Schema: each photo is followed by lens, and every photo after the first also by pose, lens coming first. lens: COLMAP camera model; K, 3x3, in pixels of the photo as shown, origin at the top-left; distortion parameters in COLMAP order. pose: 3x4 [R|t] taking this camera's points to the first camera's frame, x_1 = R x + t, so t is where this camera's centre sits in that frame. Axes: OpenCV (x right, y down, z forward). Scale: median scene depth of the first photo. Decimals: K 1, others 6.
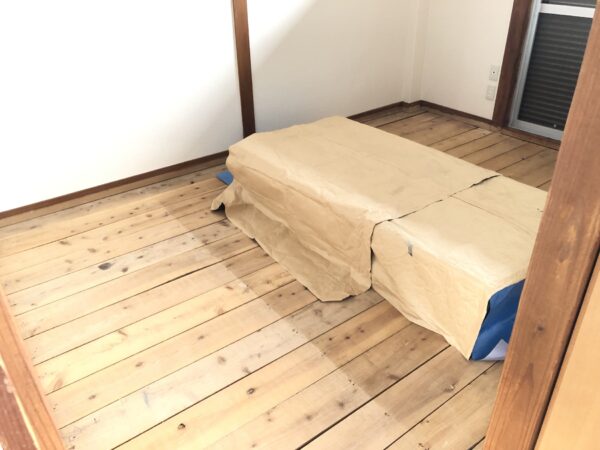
lens RADIAL K [[503.3, 0, 301.4], [0, 503.3, 225.4], [0, 0, 1]] dist [0.015664, 0.016748]
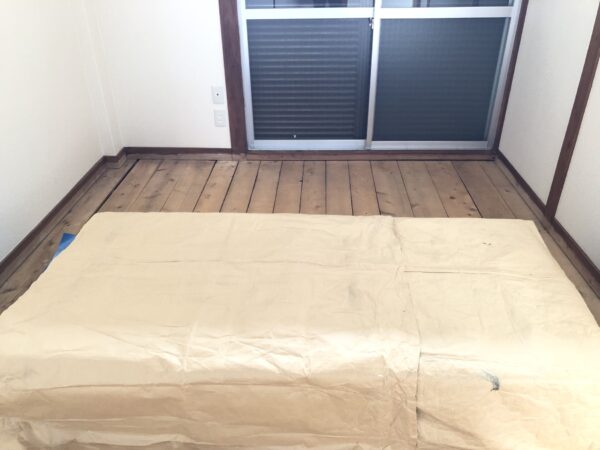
lens RADIAL K [[503.3, 0, 299.6], [0, 503.3, 221.9], [0, 0, 1]] dist [0.015664, 0.016748]
pose [[0.640192, -0.375031, 0.670452, -0.163681], [0.385196, 0.911809, 0.142227, -0.176604], [-0.664664, 0.167203, 0.728193, 0.341124]]
